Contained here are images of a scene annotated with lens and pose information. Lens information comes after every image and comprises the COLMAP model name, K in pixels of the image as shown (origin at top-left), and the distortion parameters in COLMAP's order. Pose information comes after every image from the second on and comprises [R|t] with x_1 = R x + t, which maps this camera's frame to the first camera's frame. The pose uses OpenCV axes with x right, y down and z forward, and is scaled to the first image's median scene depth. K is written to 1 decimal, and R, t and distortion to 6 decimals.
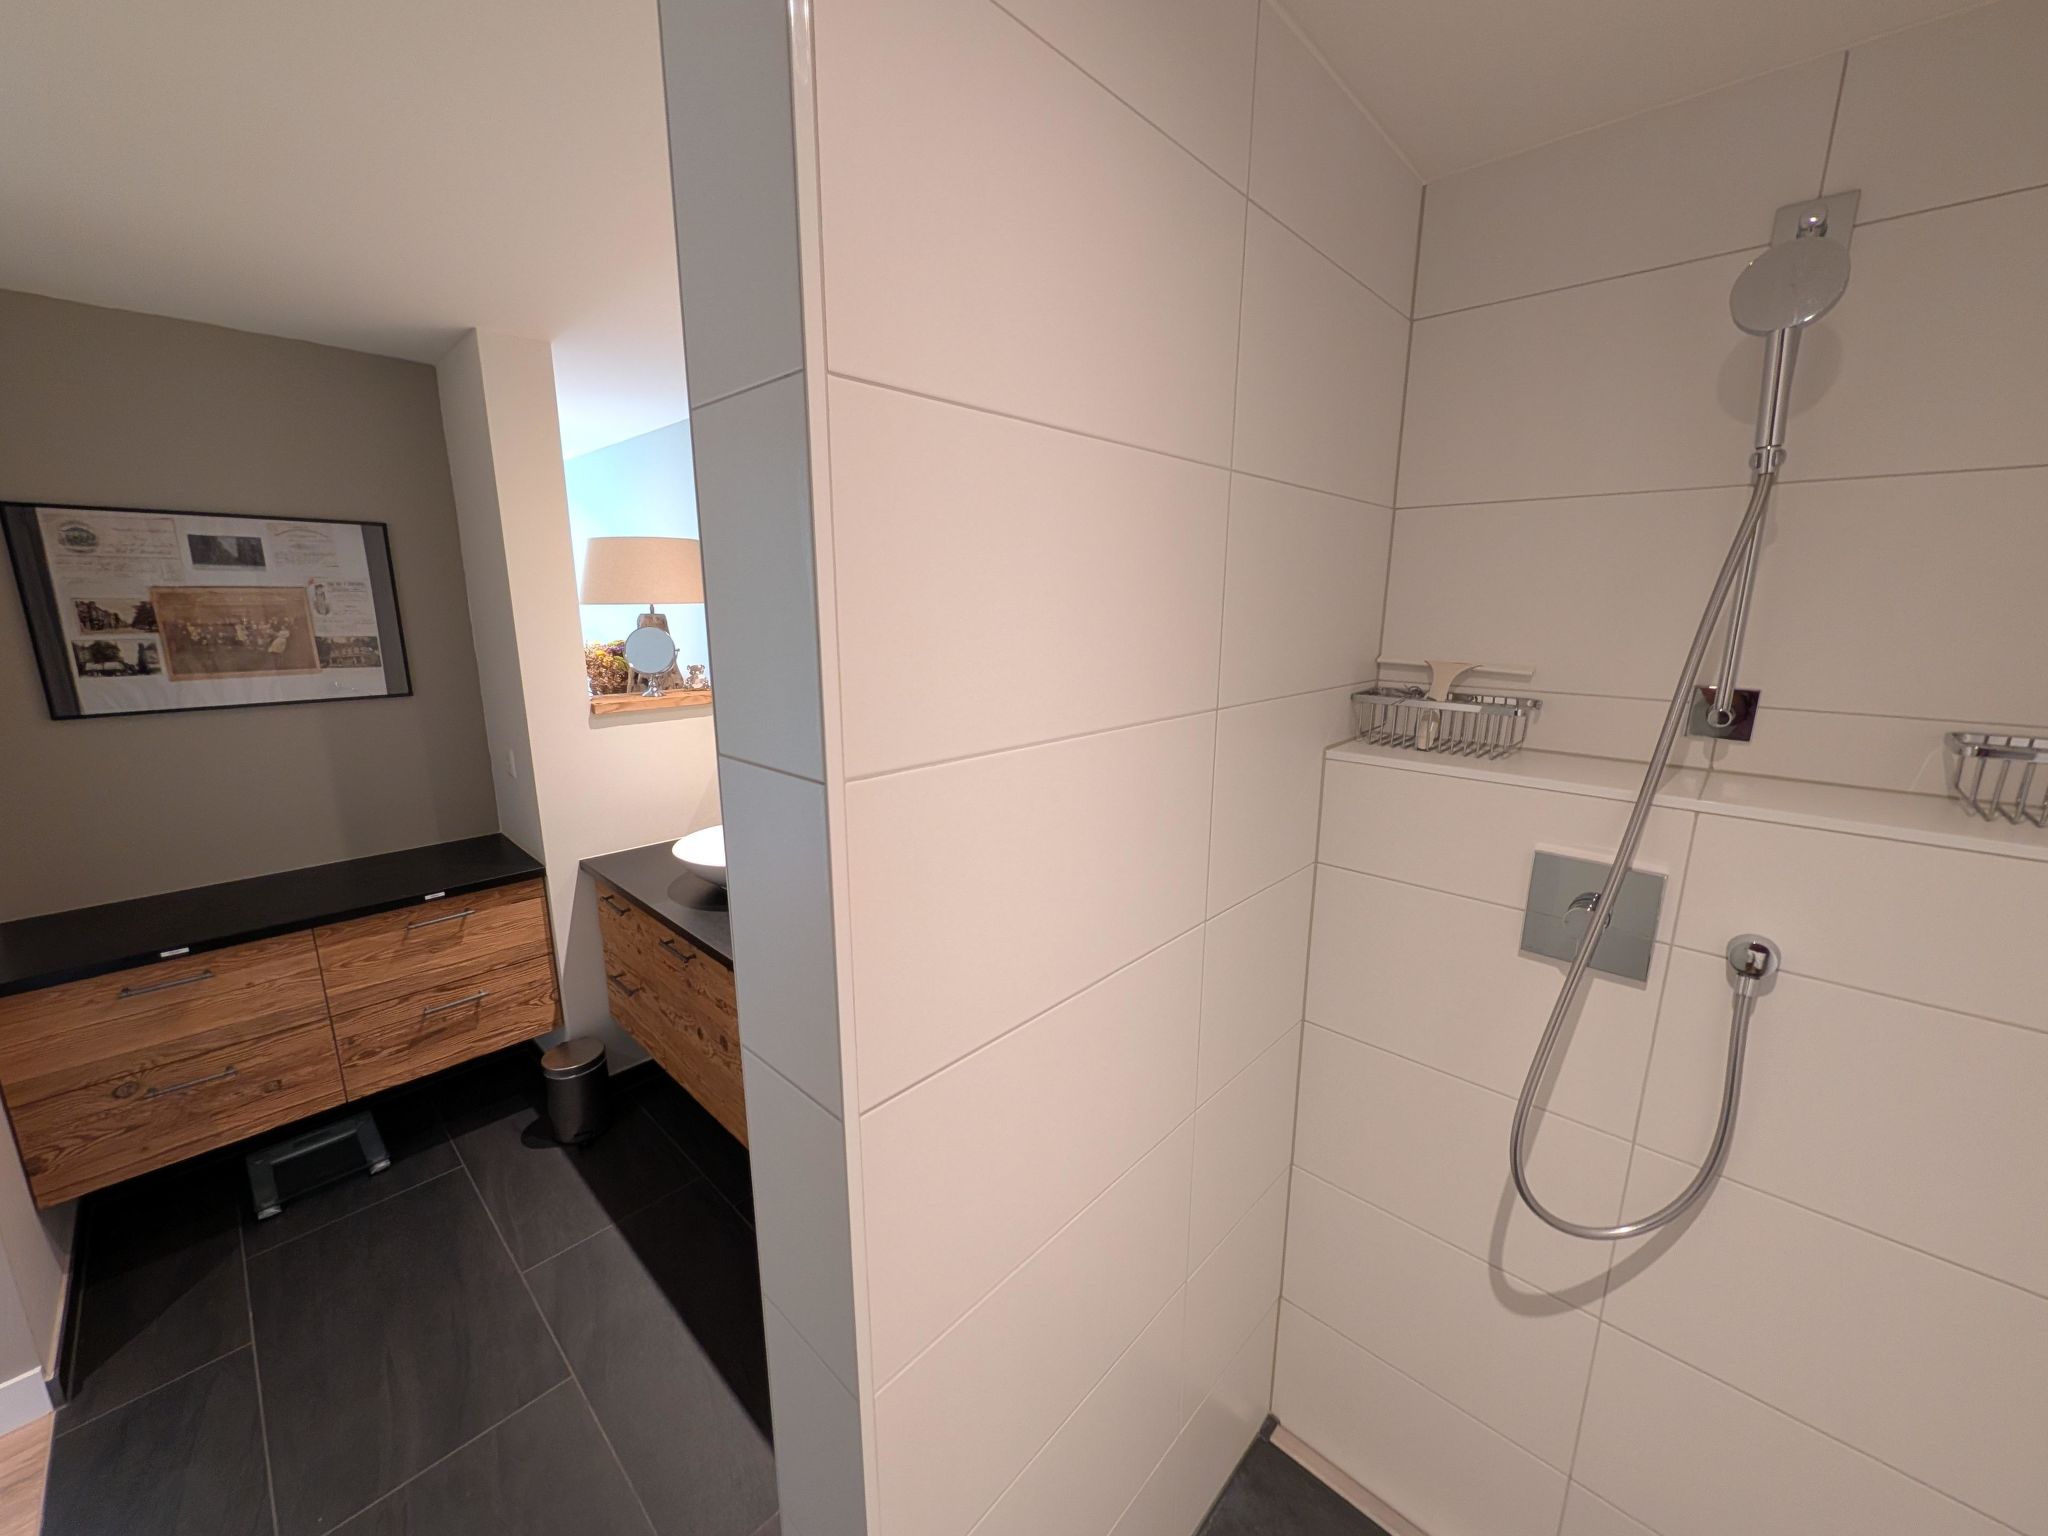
lens RADIAL K [[789.9, 0, 1022.1], [0, 789.9, 768.6], [0, 0, 1]] dist [-0.001234, 0.000291]
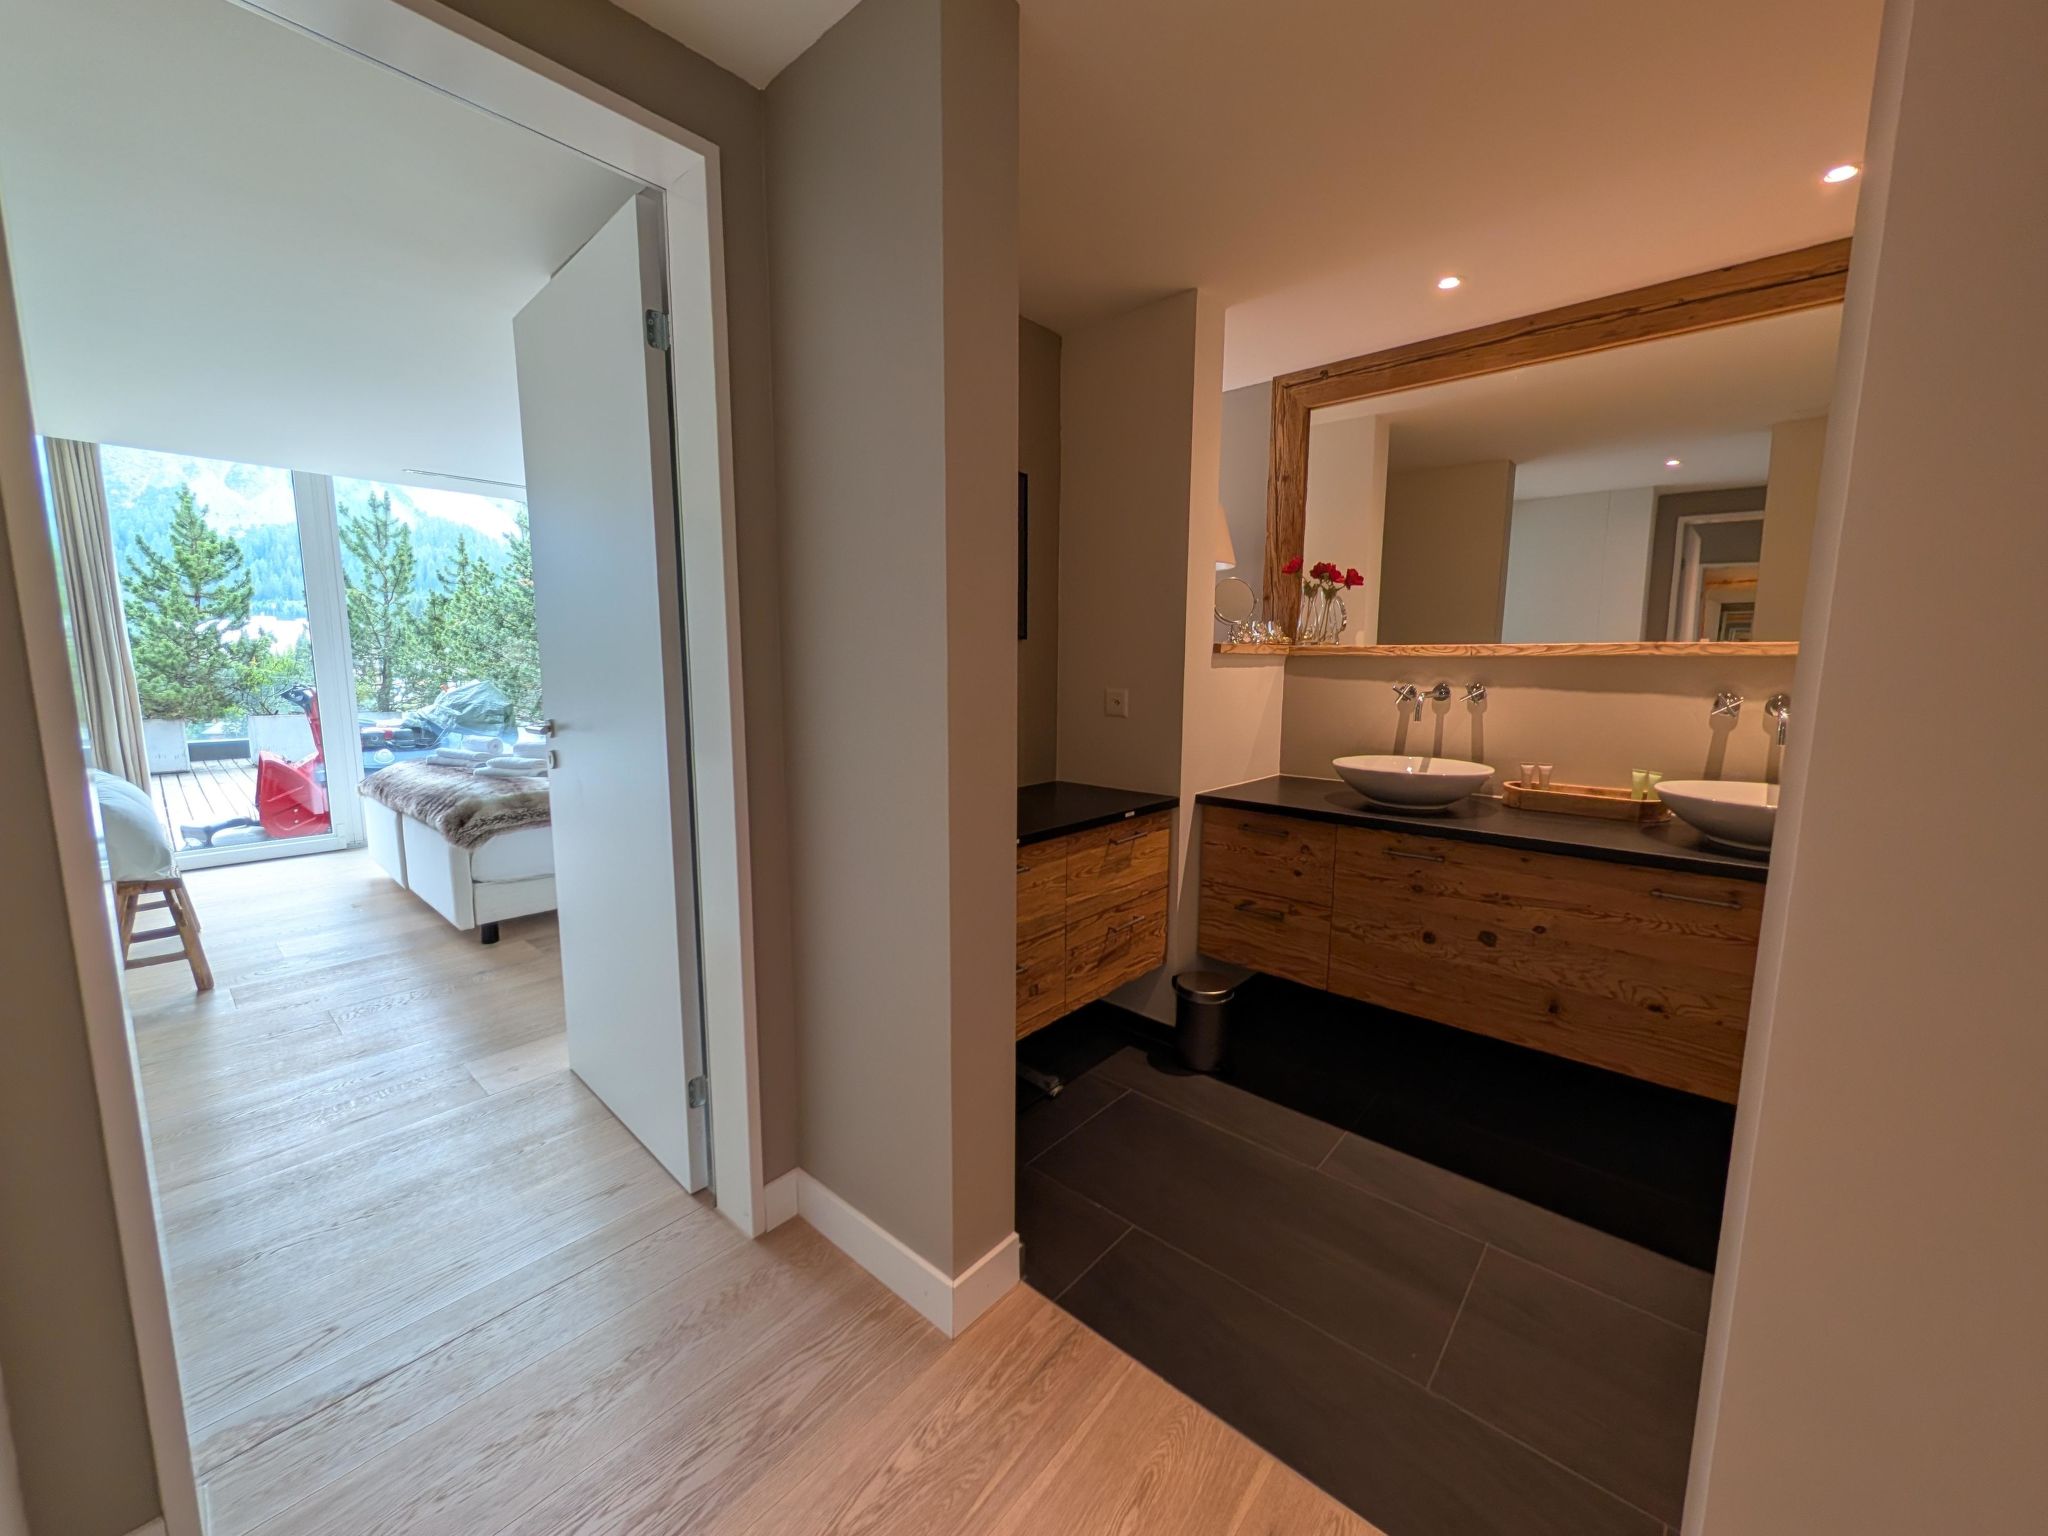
lens RADIAL K [[789.9, 0, 1024.2], [0, 789.9, 764.8], [0, 0, 1]] dist [-0.001234, 0.000291]
pose [[0.999693, -0.003037, 0.024605, -0.943389], [0.005107, 0.996412, -0.084476, 0.190612], [-0.024260, 0.084576, 0.996122, -0.034884]]
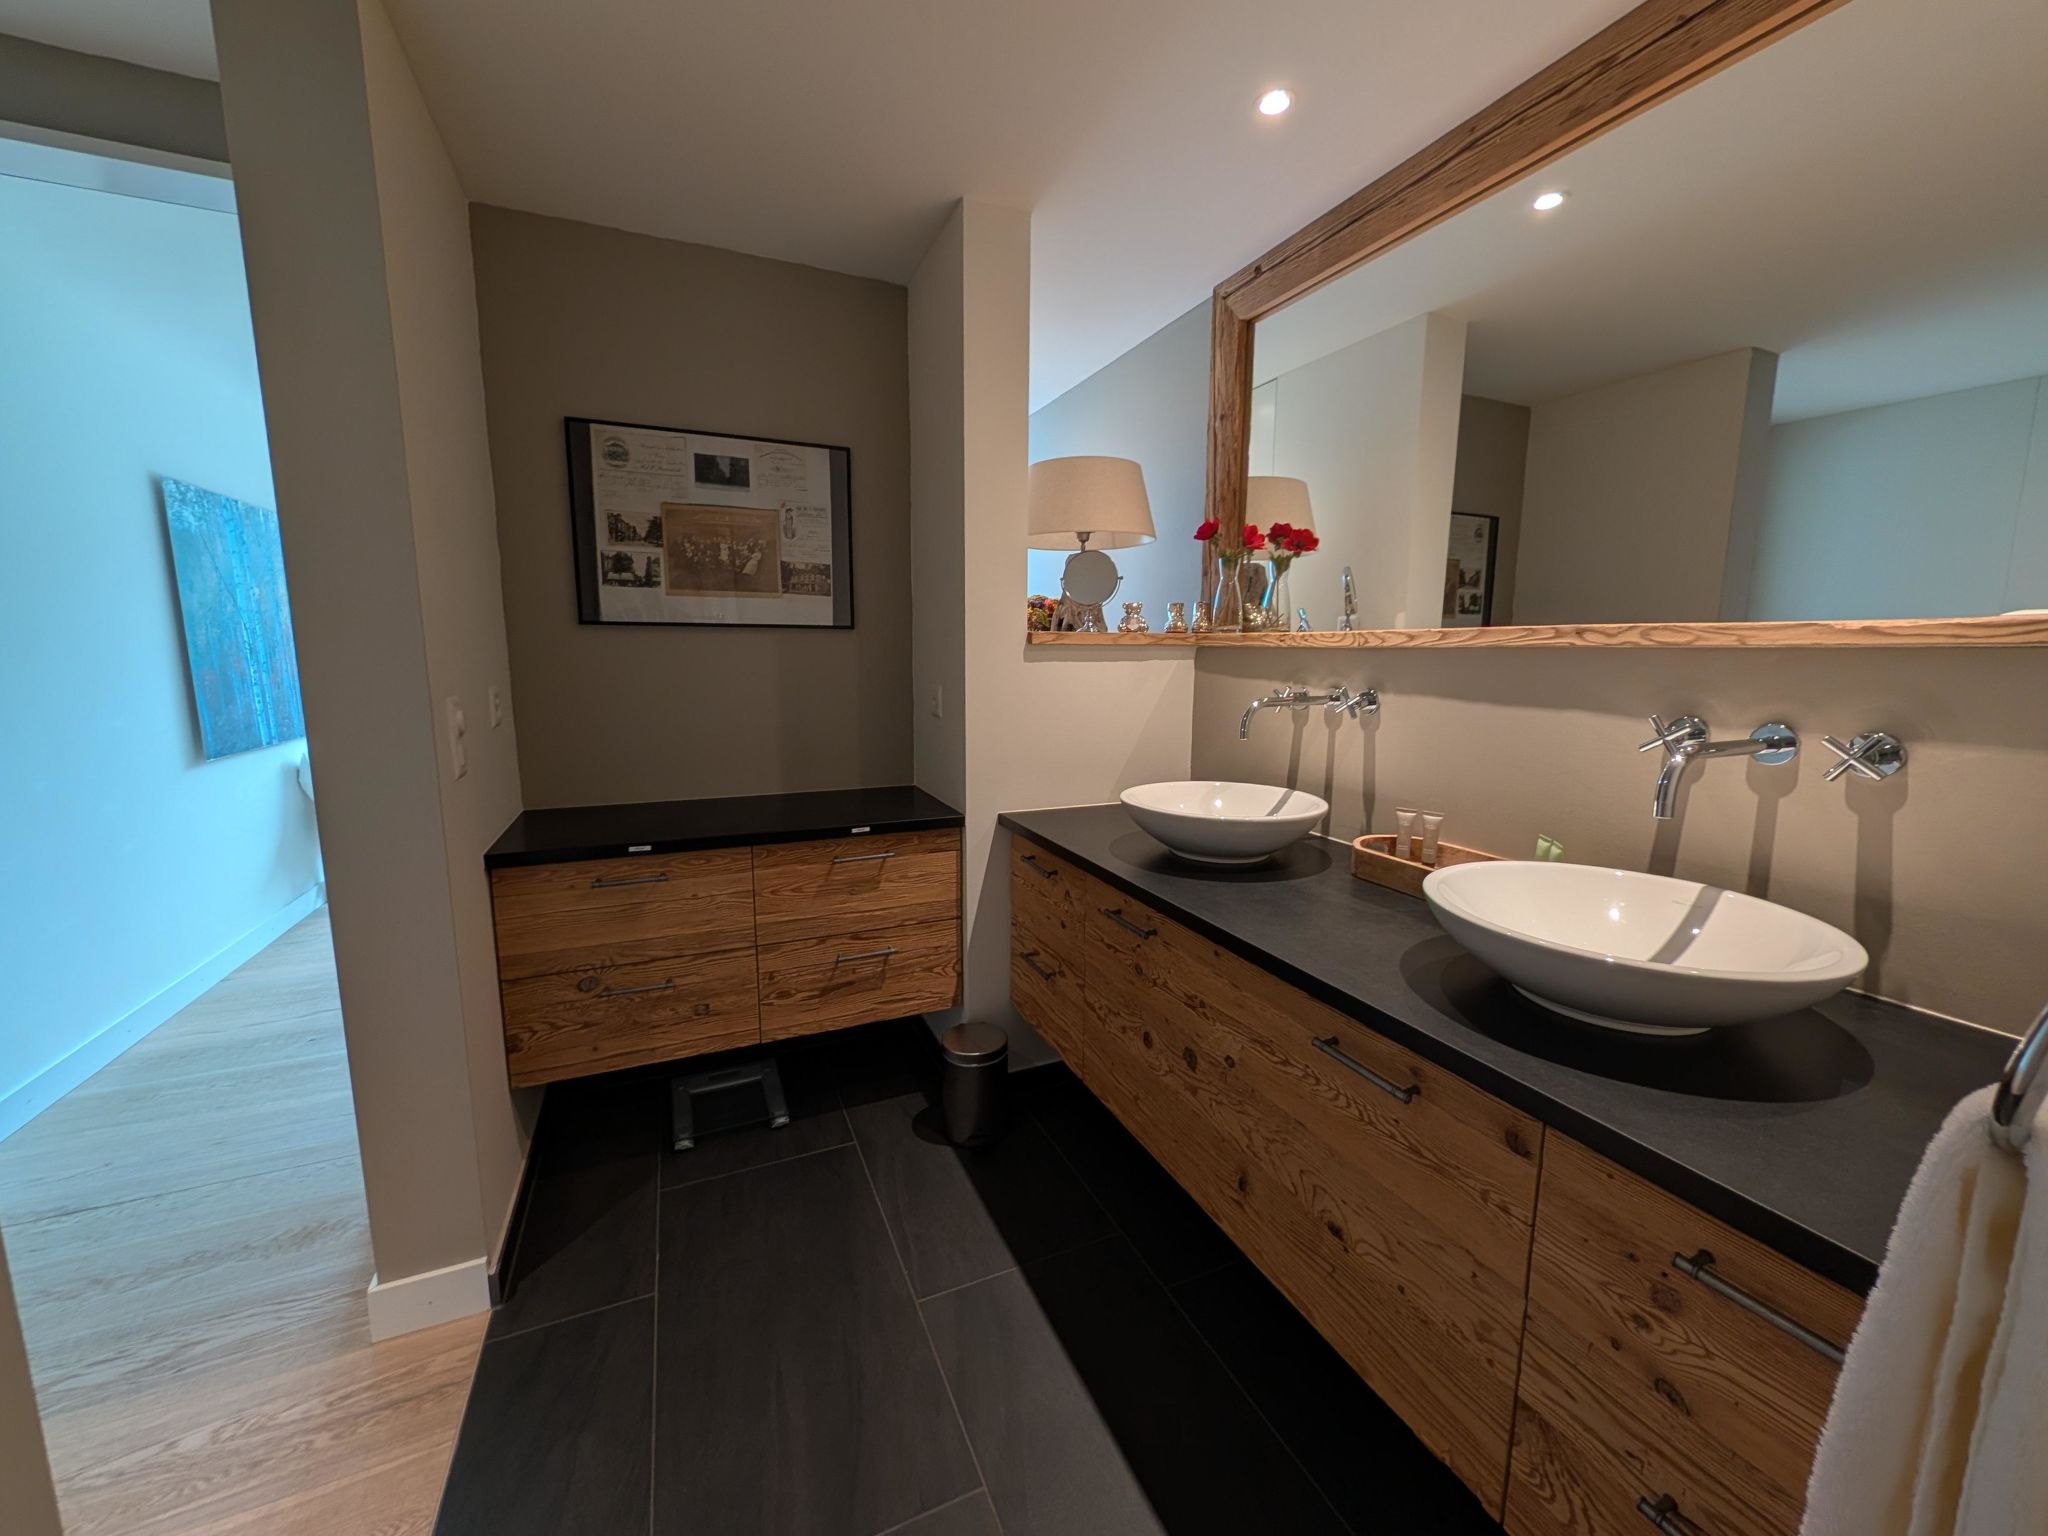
lens RADIAL K [[789.9, 0, 1020.8], [0, 789.9, 765.8], [0, 0, 1]] dist [-0.001234, 0.000291]
pose [[0.920246, 0.057374, -0.387111, -0.239811], [-0.083898, 0.995119, -0.051954, 0.124354], [0.382241, 0.080289, 0.920568, 0.243359]]
